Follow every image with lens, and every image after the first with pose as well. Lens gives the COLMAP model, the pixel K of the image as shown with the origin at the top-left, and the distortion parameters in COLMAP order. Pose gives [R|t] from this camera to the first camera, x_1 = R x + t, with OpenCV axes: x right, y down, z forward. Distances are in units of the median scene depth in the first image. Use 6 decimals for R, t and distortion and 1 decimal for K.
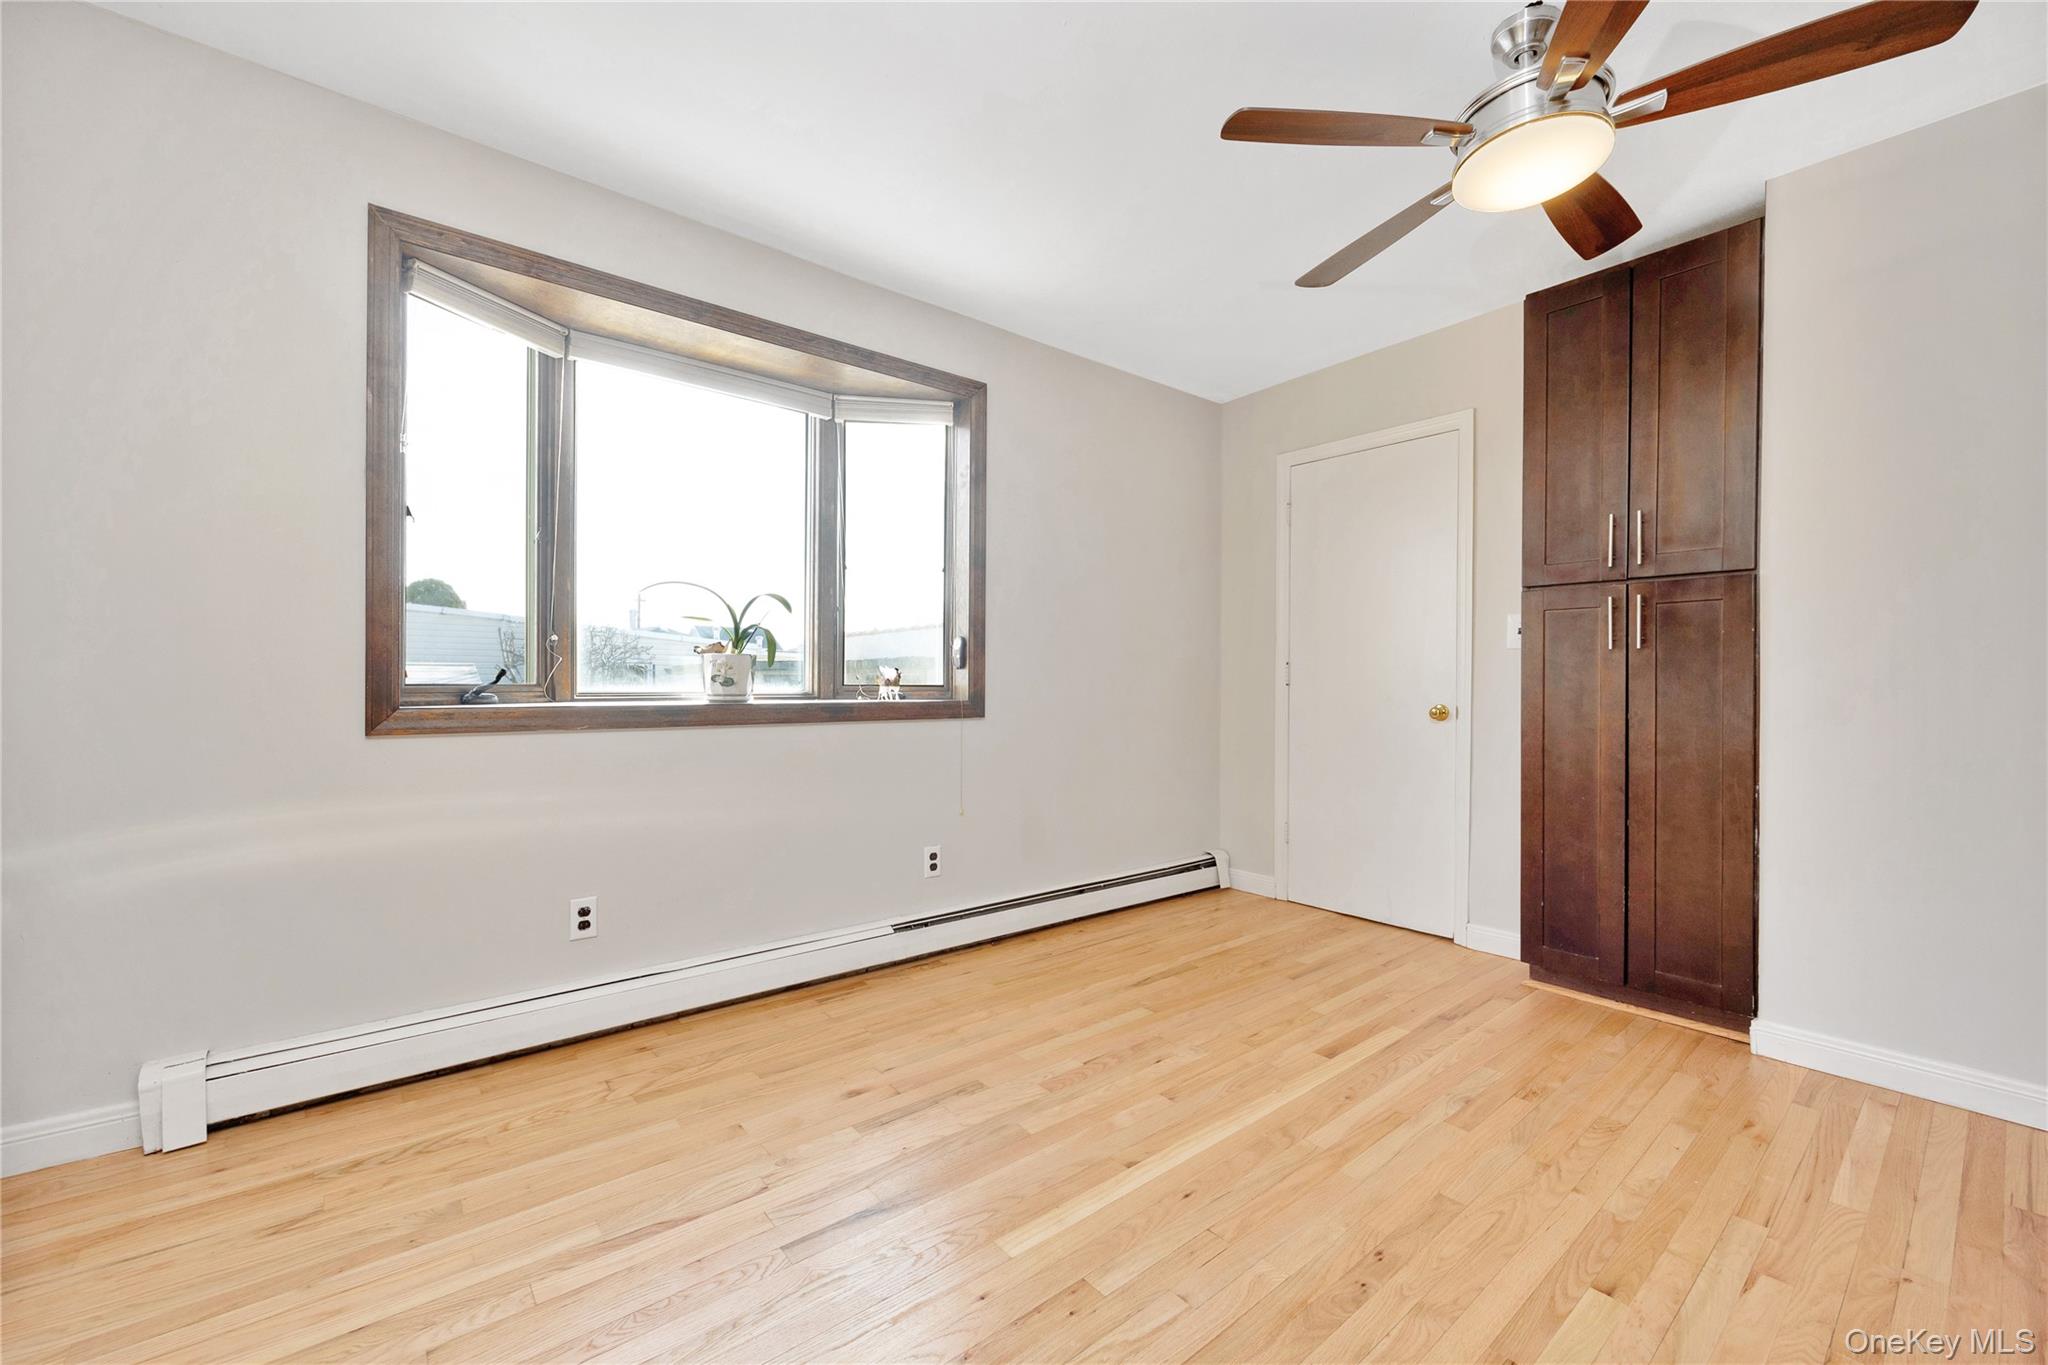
lens RADIAL K [[825.6, 0, 1035.5], [0, 825.6, 691.8], [0, 0, 1]] dist [-0.000312, 0.000038]
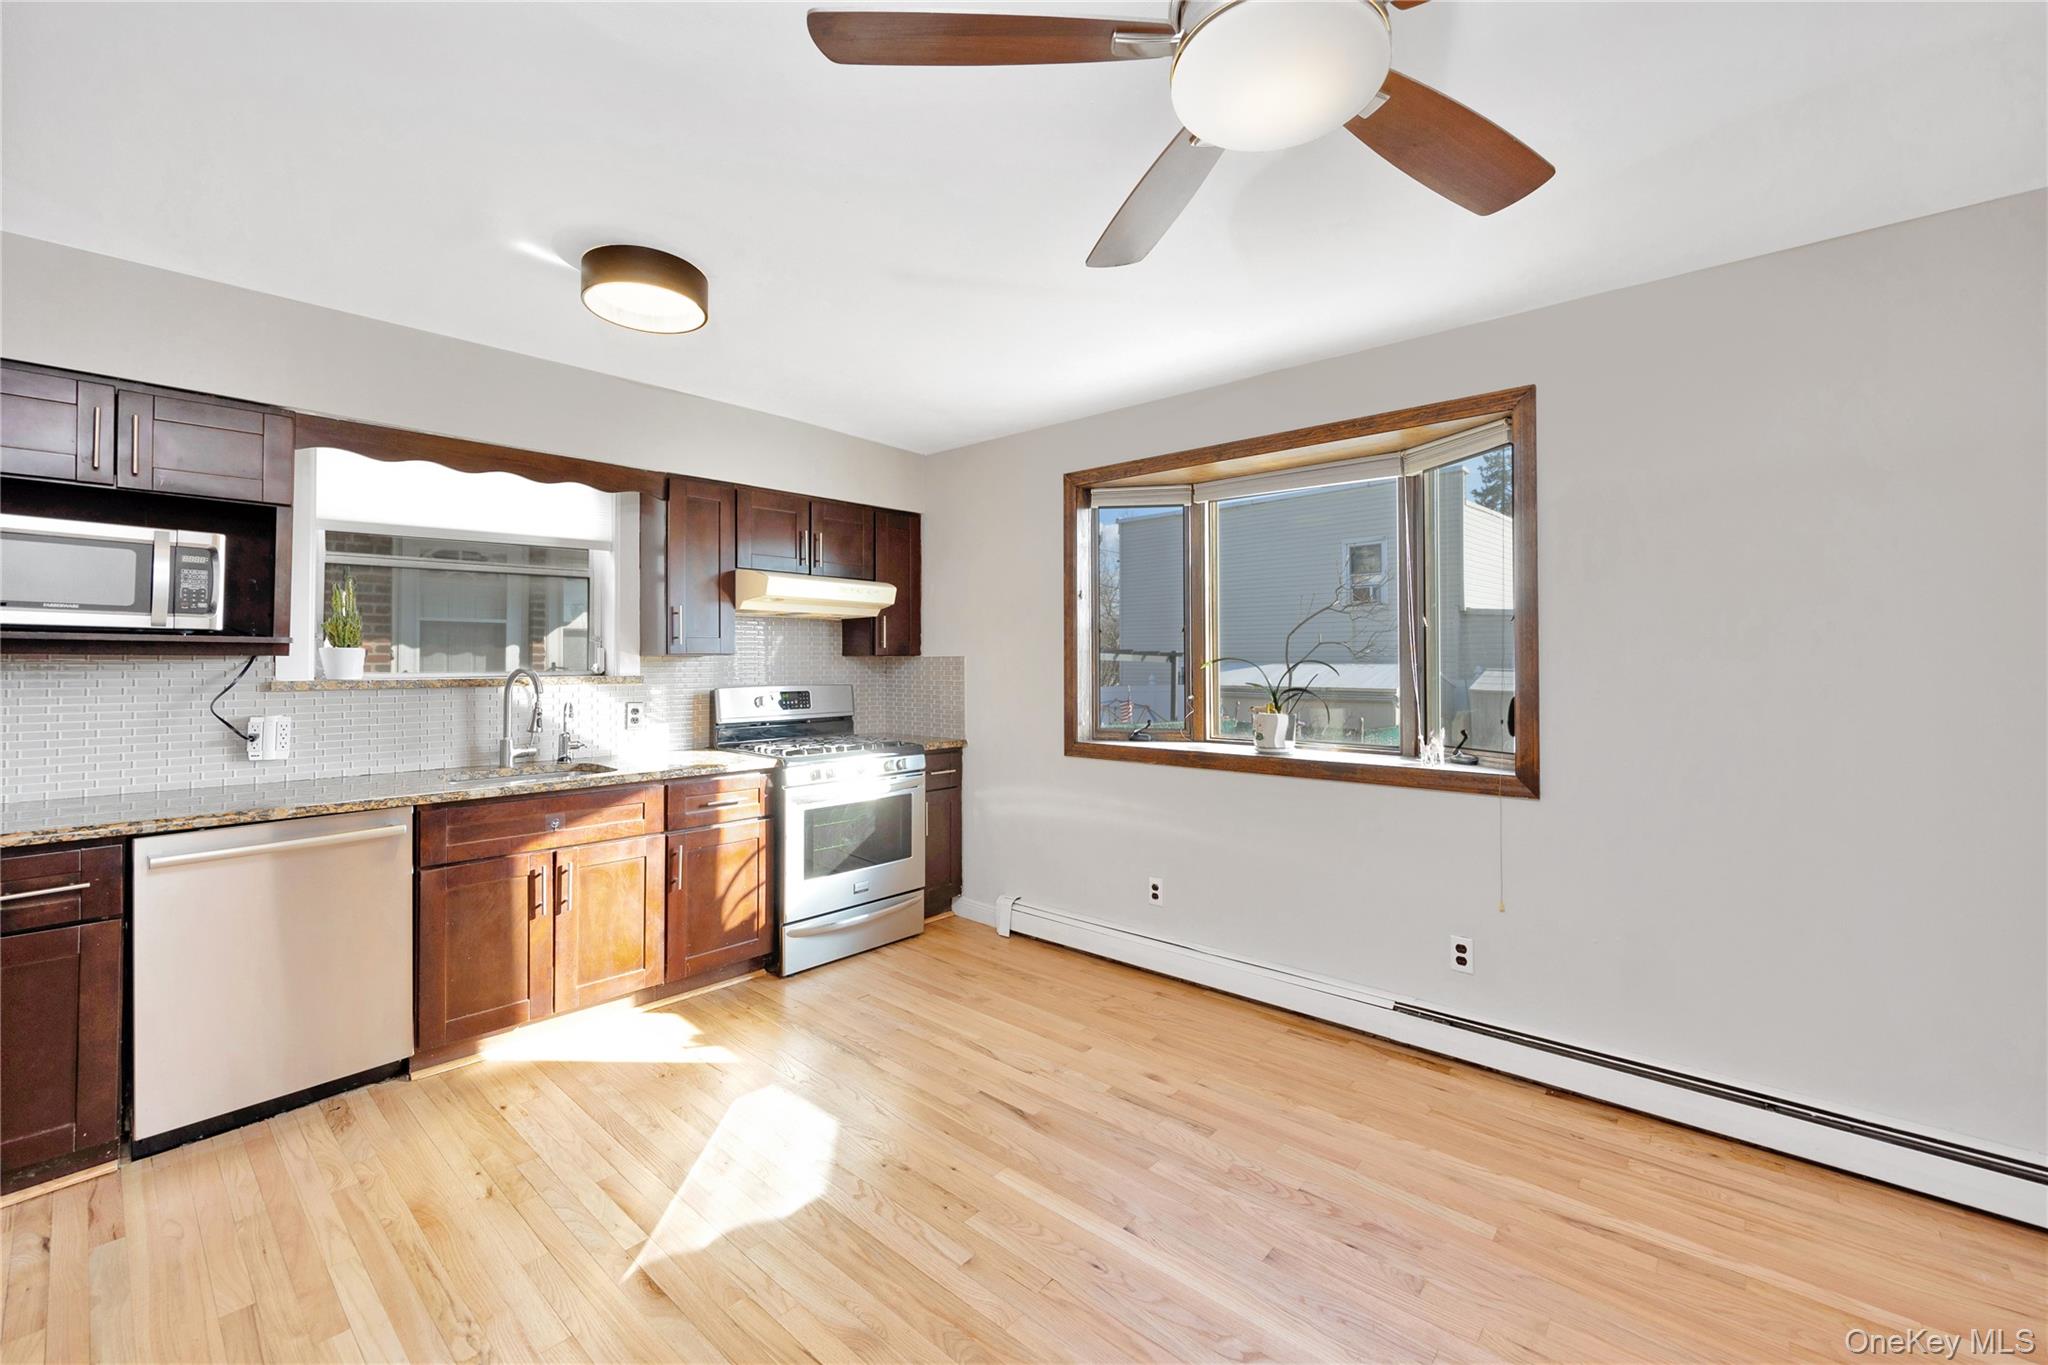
lens RADIAL K [[832.9, 0, 1017.6], [0, 832.9, 645.6], [0, 0, 1]] dist [-0.000365, -0.000195]
pose [[0.147561, -0.030755, -0.988575, 0.843095], [-0.011029, 0.999403, -0.032738, -0.107851], [0.988992, 0.015734, 0.147133, 0.483806]]
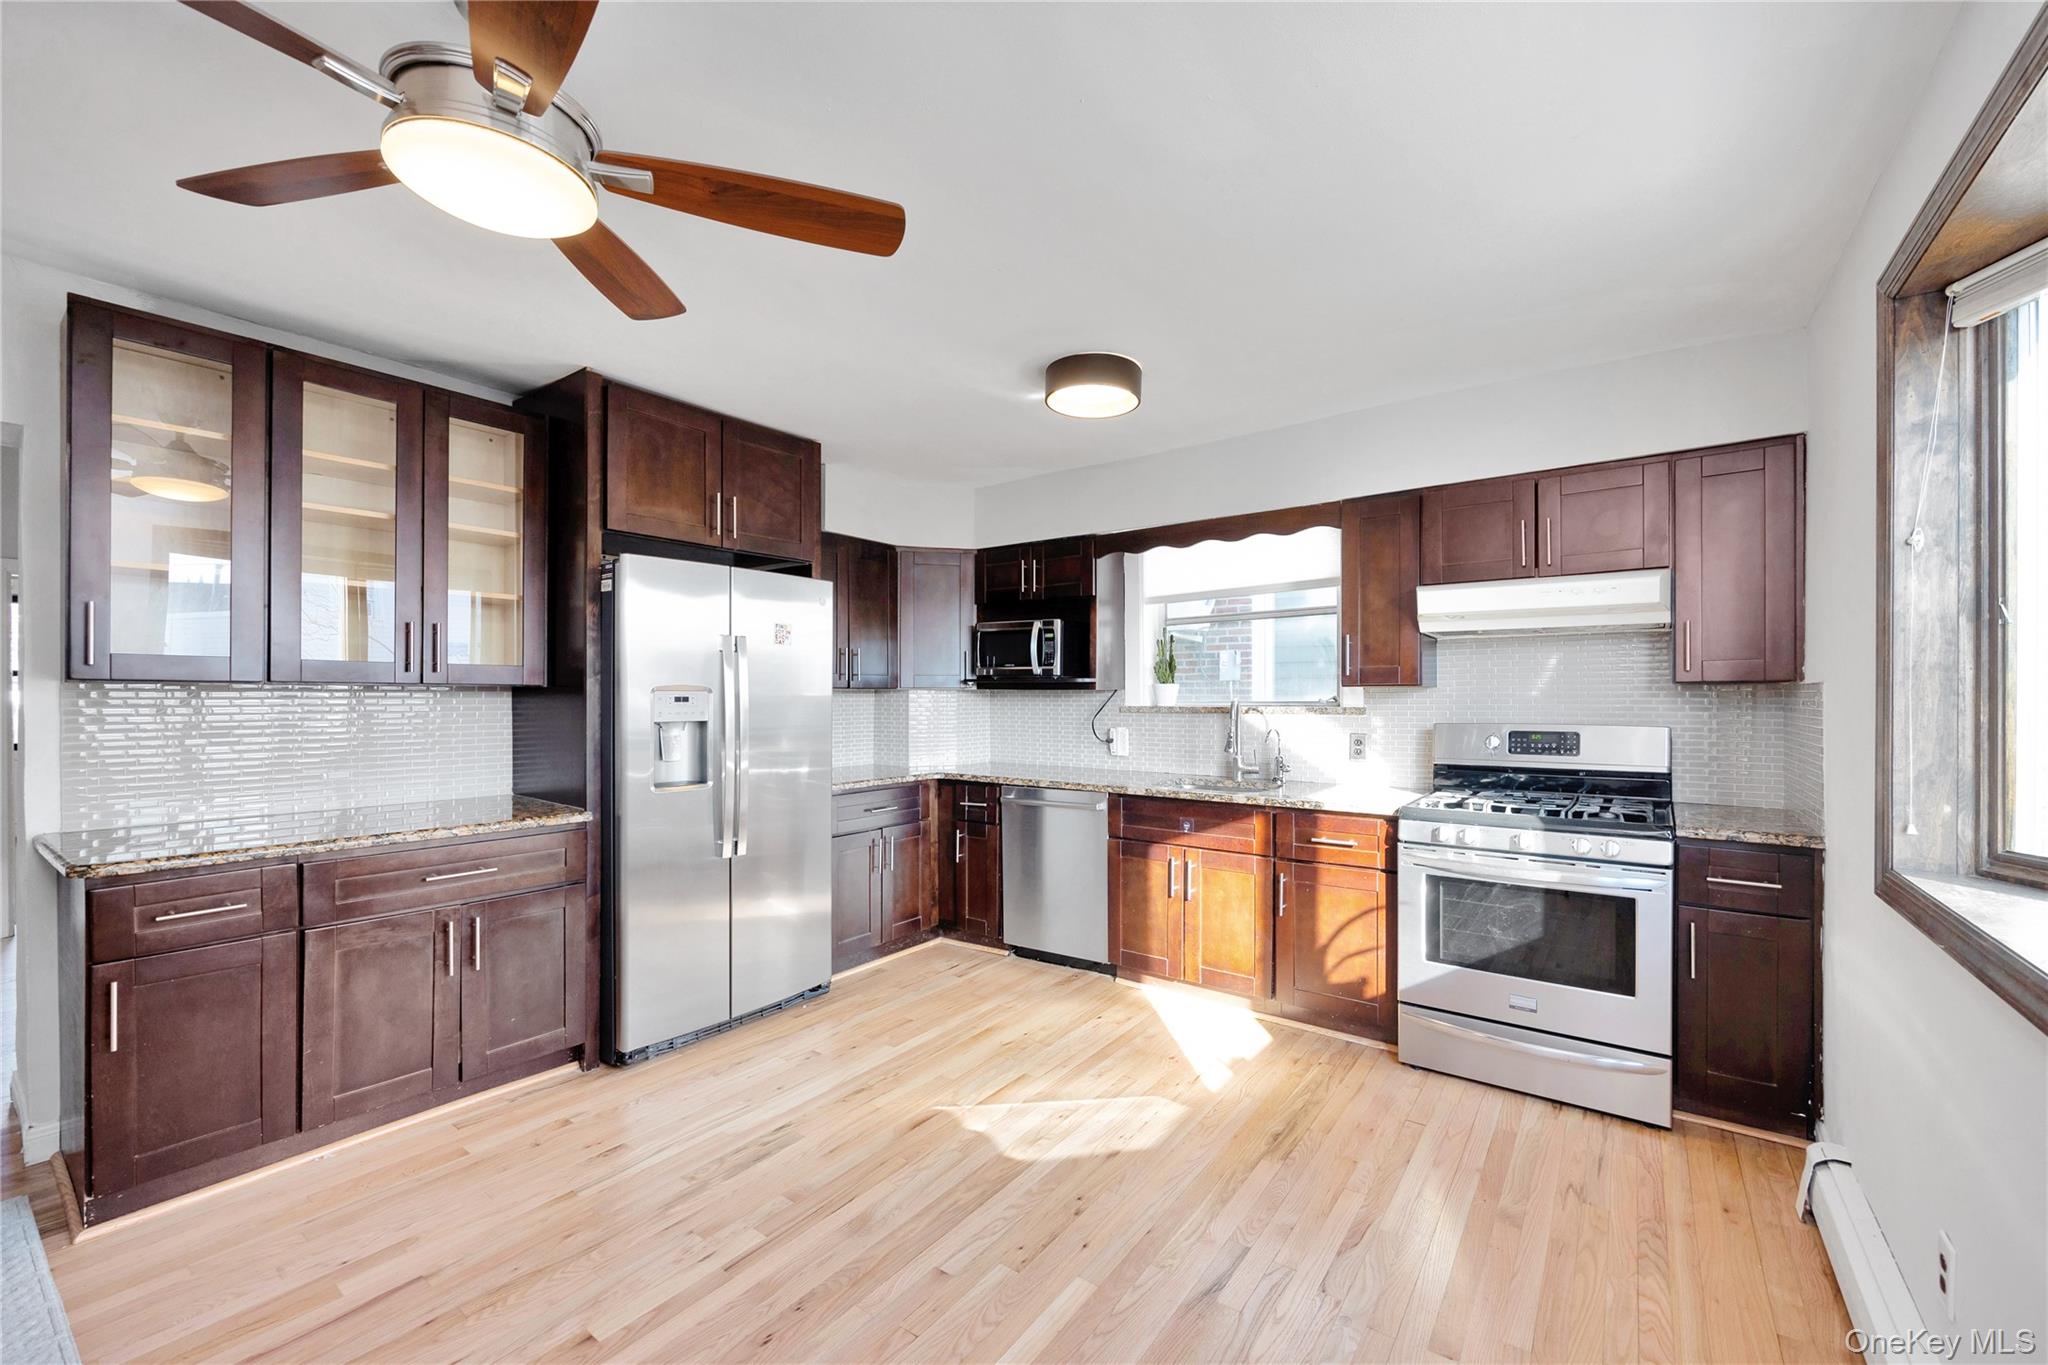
lens RADIAL K [[825.6, 0, 1035.5], [0, 825.6, 691.8], [0, 0, 1]] dist [-0.000312, 0.000038]
pose [[-0.970146, -0.012345, -0.242207, 0.207766], [-0.013670, 0.999899, 0.003790, -0.119633], [0.242136, 0.006988, -0.970217, 1.293045]]
